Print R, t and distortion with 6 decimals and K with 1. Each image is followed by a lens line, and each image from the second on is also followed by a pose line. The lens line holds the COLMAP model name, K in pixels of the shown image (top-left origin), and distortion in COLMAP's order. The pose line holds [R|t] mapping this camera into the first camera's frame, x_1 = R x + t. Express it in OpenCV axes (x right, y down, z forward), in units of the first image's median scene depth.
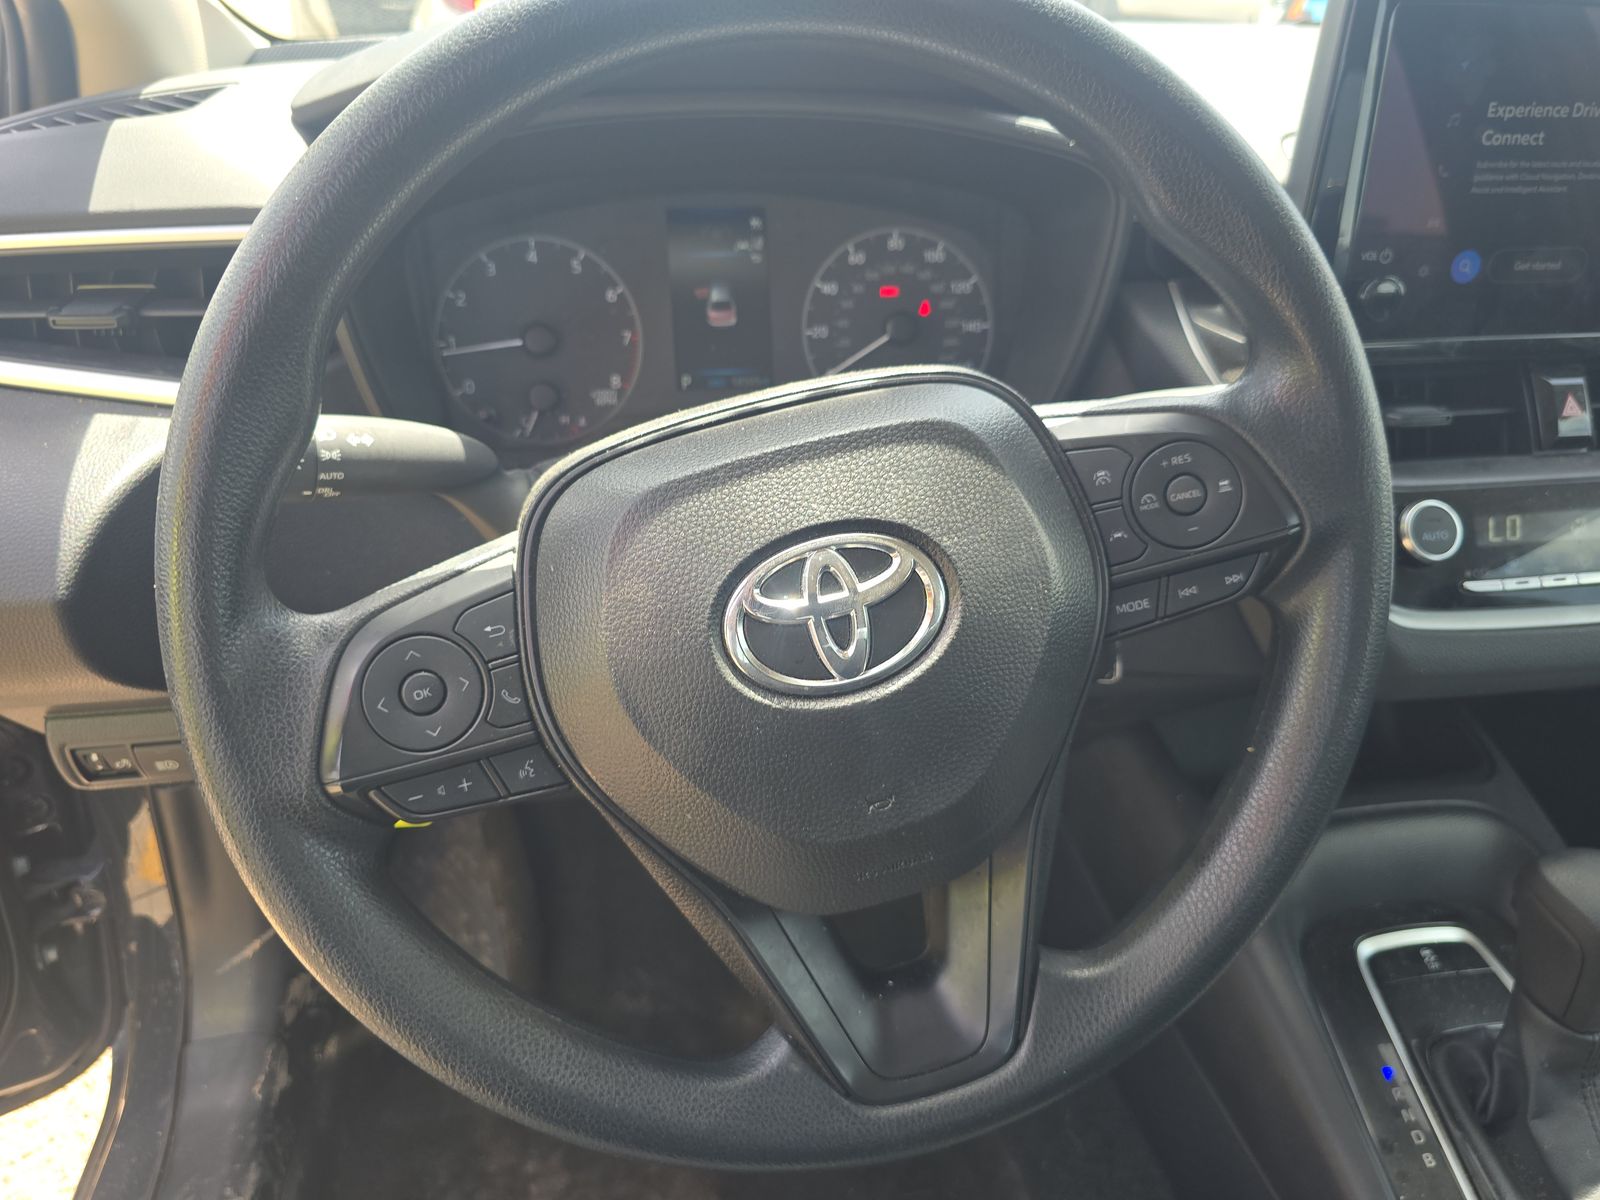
lens RADIAL K [[1065.1, 0, 803.3], [0, 1065.1, 593.8], [0, 0, 1]] dist [0.051039, -0.061198]
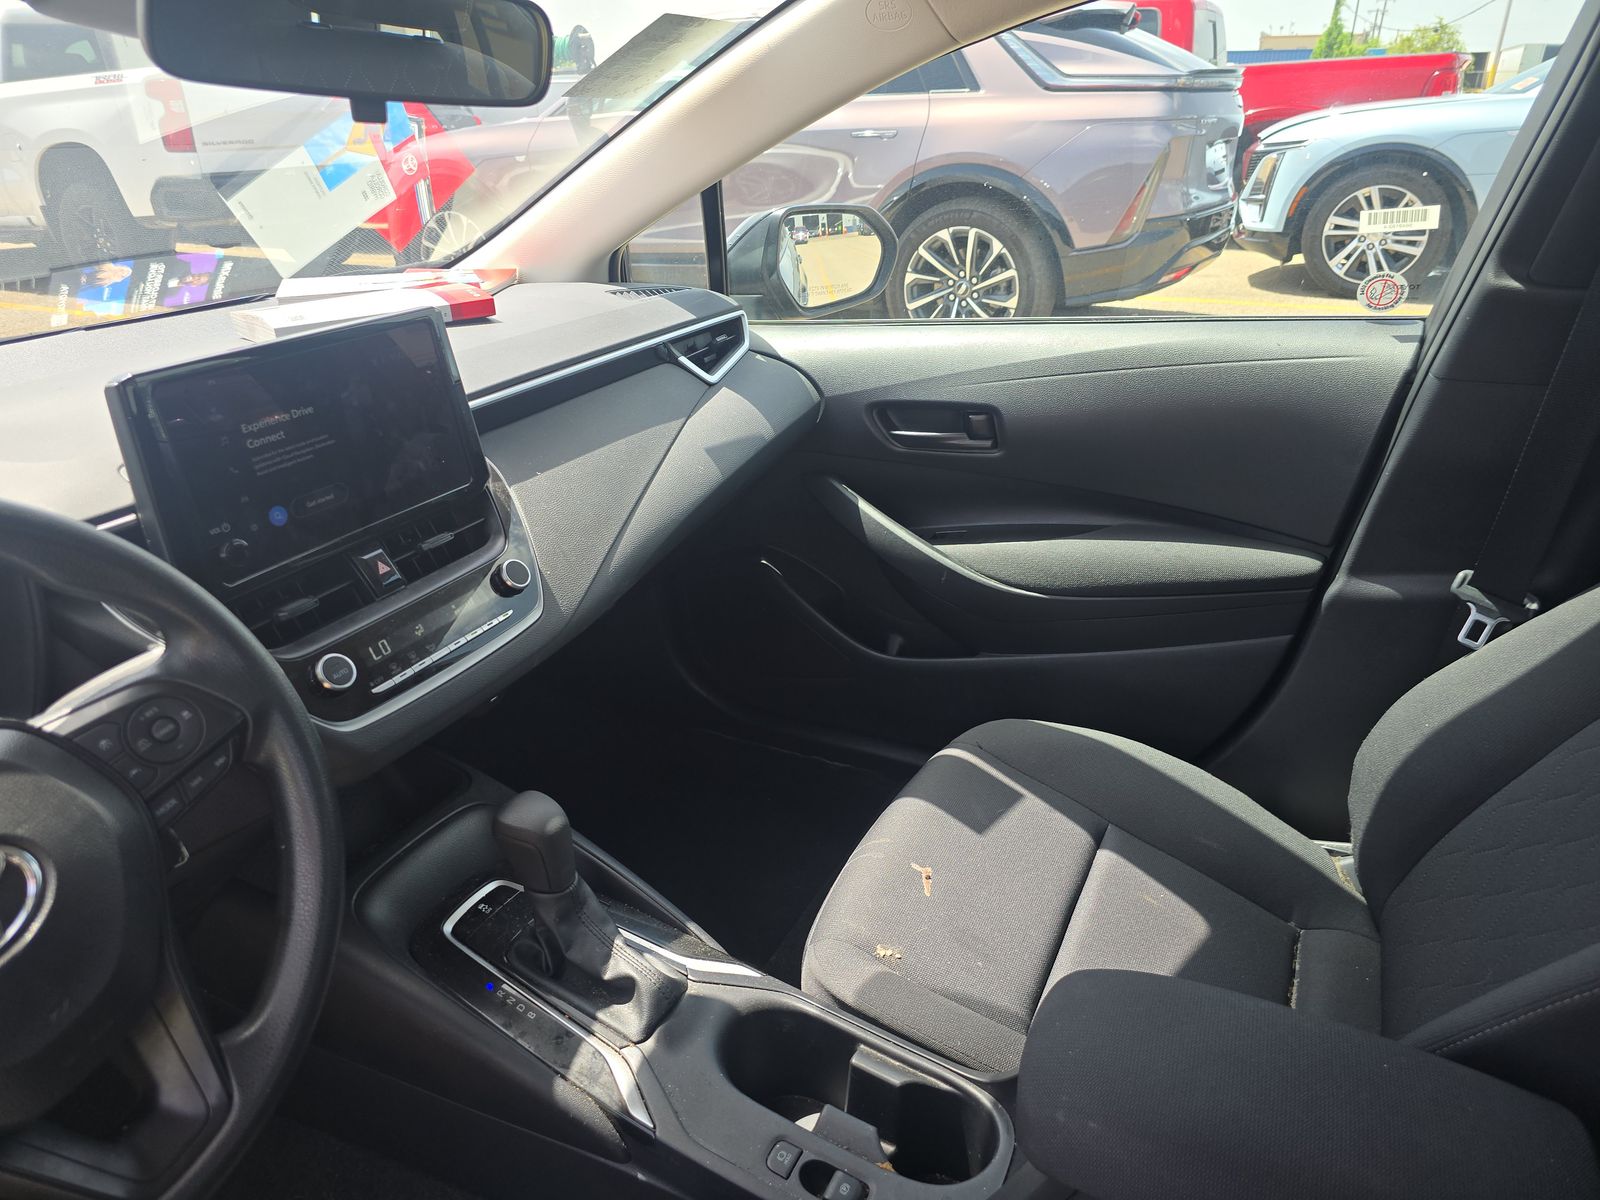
lens RADIAL K [[1065.1, 0, 803.3], [0, 1065.1, 593.8], [0, 0, 1]] dist [0.051039, -0.061198]
pose [[0.581105, -0.358326, 0.730698, -0.173561], [0.440248, 0.893547, 0.088068, 0.004243], [-0.684470, 0.270511, 0.676997, -0.722174]]
